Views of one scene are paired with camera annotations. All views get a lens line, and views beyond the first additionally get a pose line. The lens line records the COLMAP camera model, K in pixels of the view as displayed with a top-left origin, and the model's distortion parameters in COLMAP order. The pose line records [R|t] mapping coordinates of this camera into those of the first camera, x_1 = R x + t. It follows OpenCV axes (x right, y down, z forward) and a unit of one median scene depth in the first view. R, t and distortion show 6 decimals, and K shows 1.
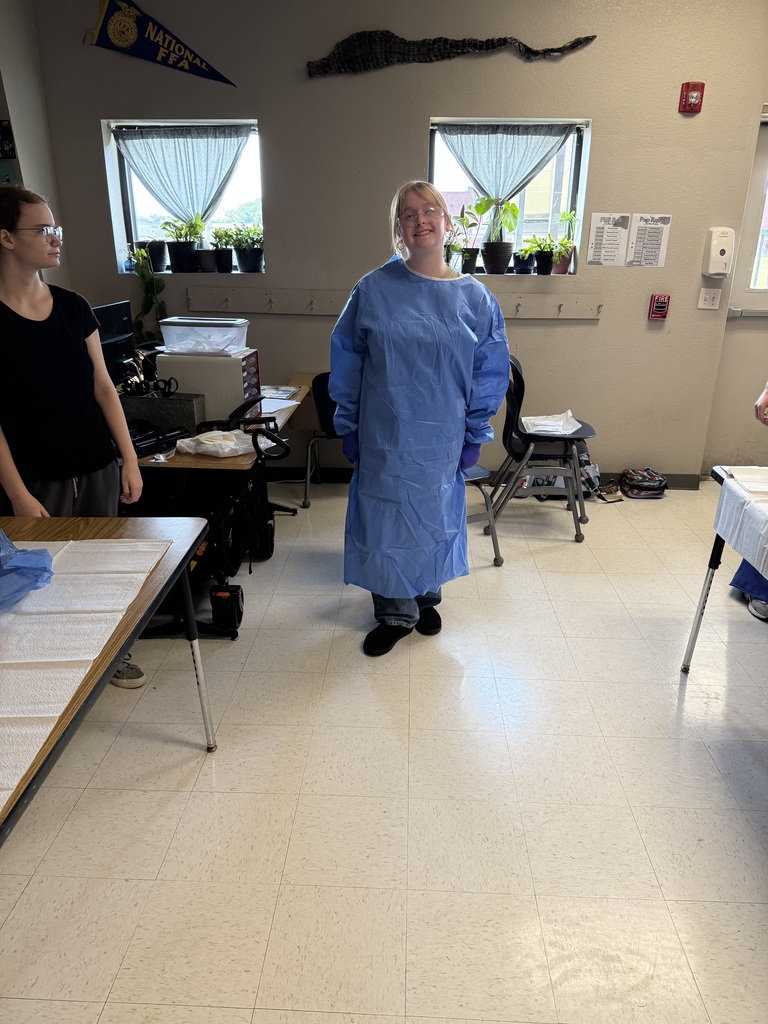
lens RADIAL K [[721.3, 0, 383.4], [0, 721.3, 516.4], [0, 0, 1]] dist [0.023304, -0.040152]
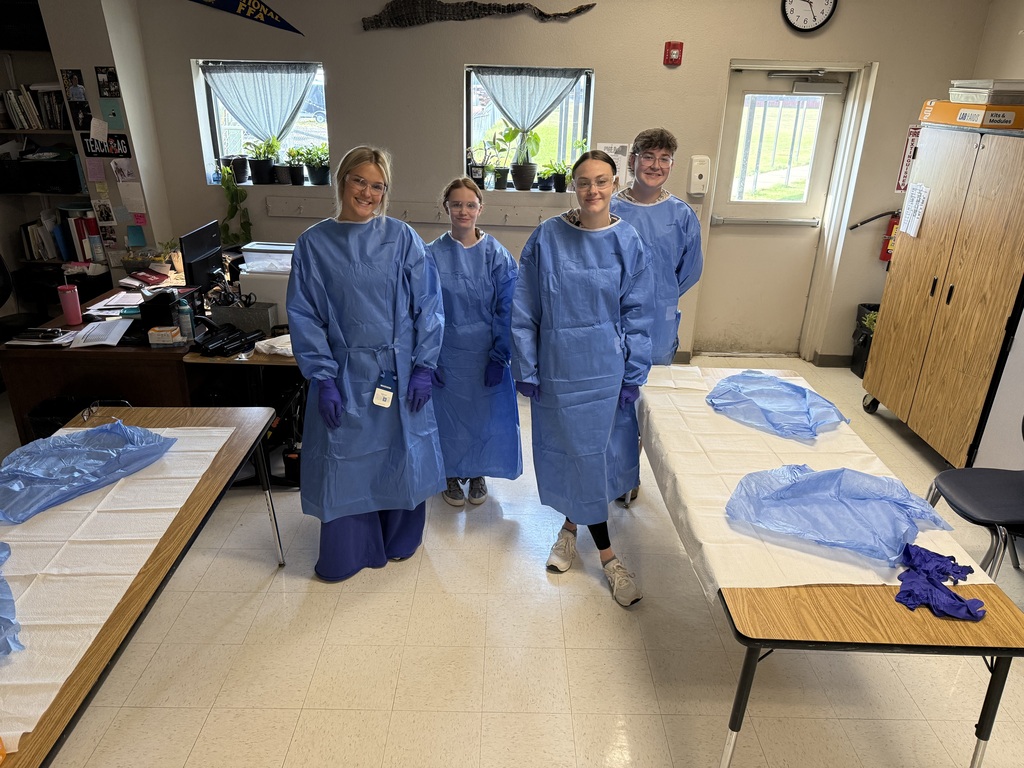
lens RADIAL K [[721.3, 0, 514.4], [0, 721.3, 390.1], [0, 0, 1]] dist [0.023304, -0.040152]
pose [[0.998782, -0.003353, 0.049222, 0.084074], [0.001549, 0.999327, 0.036639, -0.042584], [-0.049312, -0.036518, 0.998116, -0.242265]]
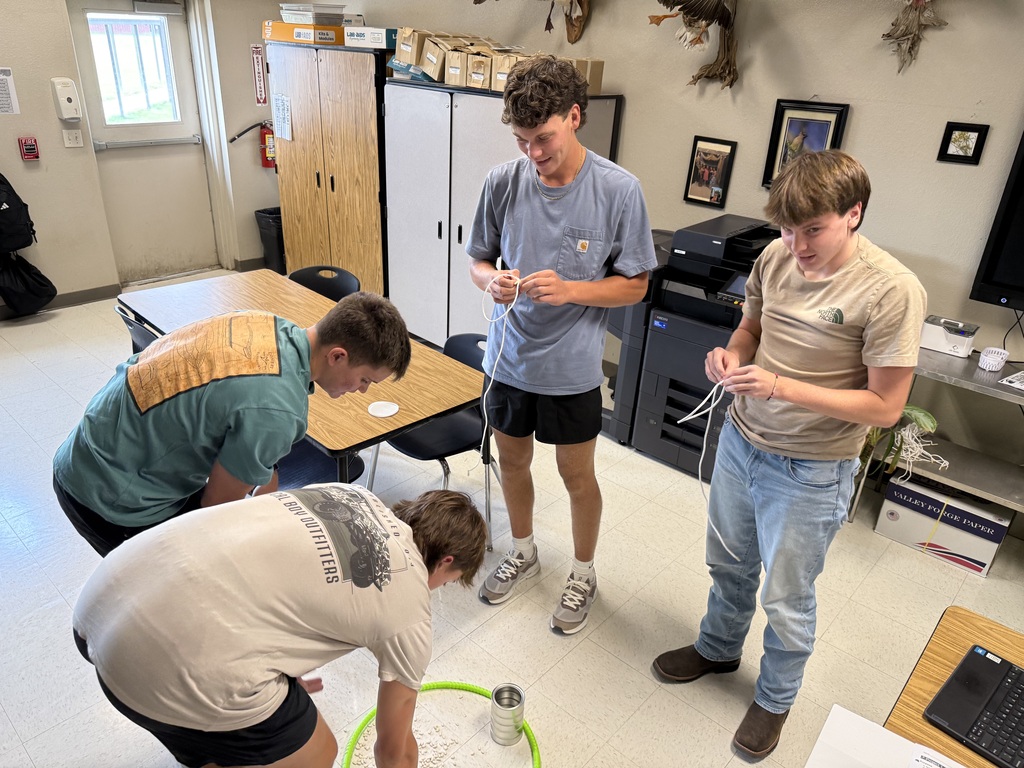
lens RADIAL K [[721.3, 0, 514.4], [0, 721.3, 390.1], [0, 0, 1]] dist [0.023304, -0.040152]
pose [[0.638578, -0.317476, 0.701018, -0.052103], [0.232561, 0.947959, 0.217462, 0.002350], [-0.733575, 0.024163, 0.679178, -0.341264]]
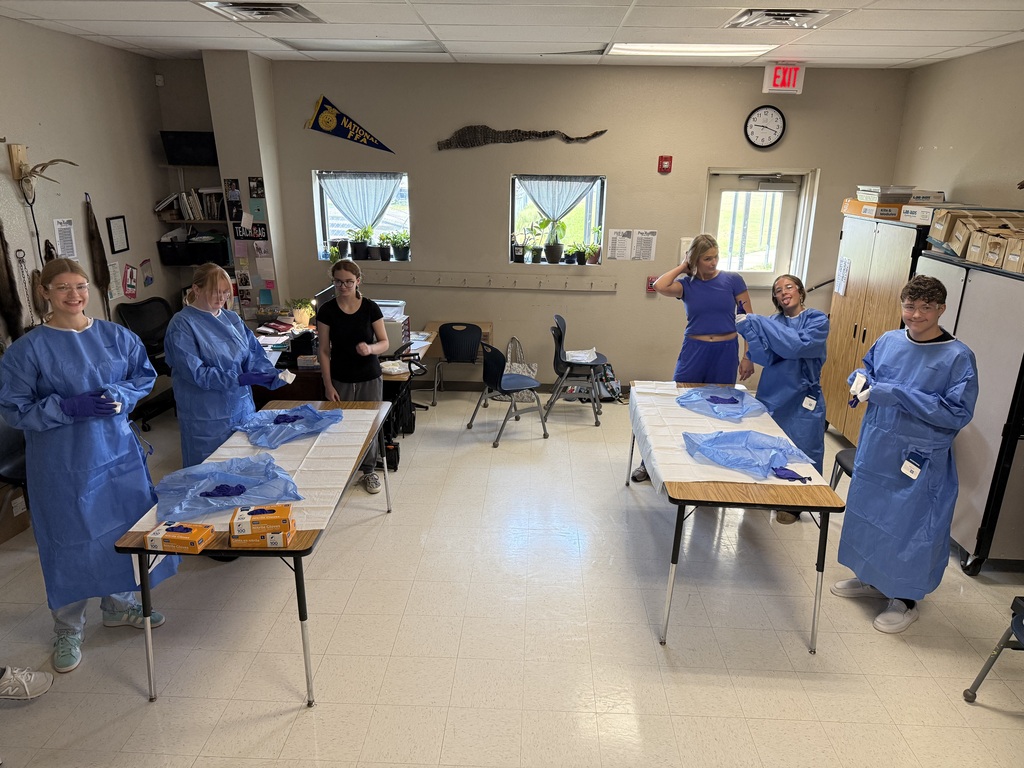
lens RADIAL K [[714.5, 0, 517.8], [0, 714.5, 390.0], [0, 0, 1]] dist [0.100915, -0.195917]
pose [[0.999907, 0.005720, 0.012347, 0.060936], [-0.004960, 0.998142, -0.060724, 0.049692], [-0.012672, 0.060658, 0.998078, -0.616924]]
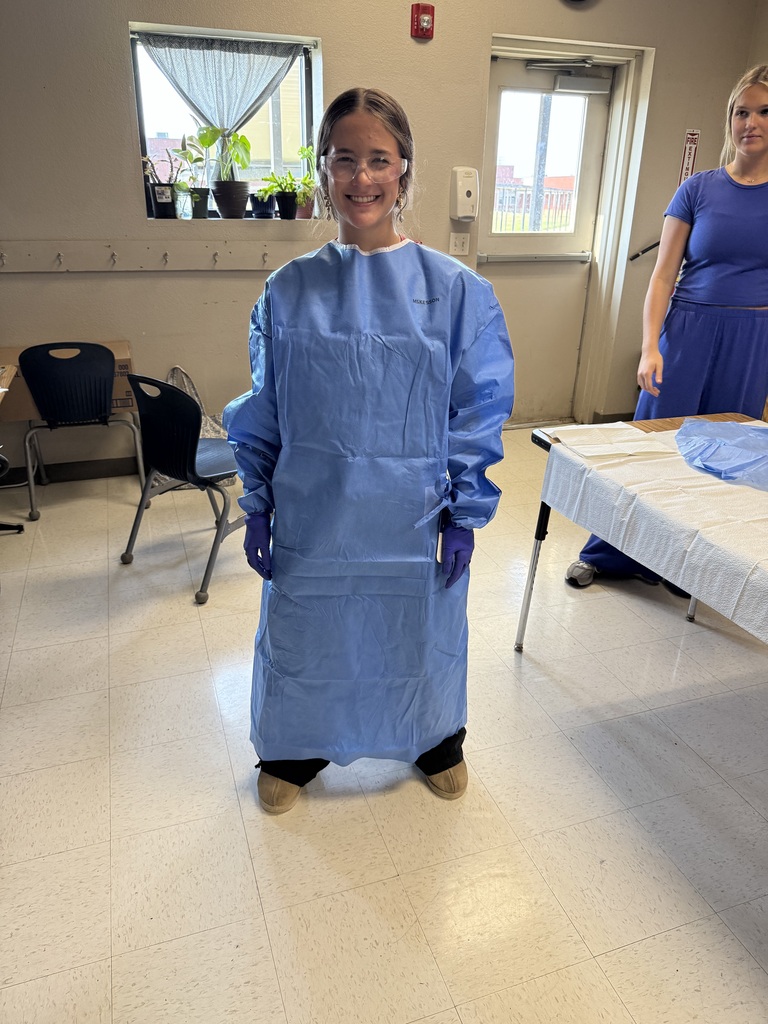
lens RADIAL K [[737.1, 0, 384.0], [0, 737.1, 512.0], [0, 0, 1]] dist [0.021928, -0.034186]
pose [[0.931235, -0.140383, 0.336294, -0.023021], [0.124076, 0.989828, 0.069615, -0.030740], [-0.342646, -0.023102, 0.939180, 0.110585]]
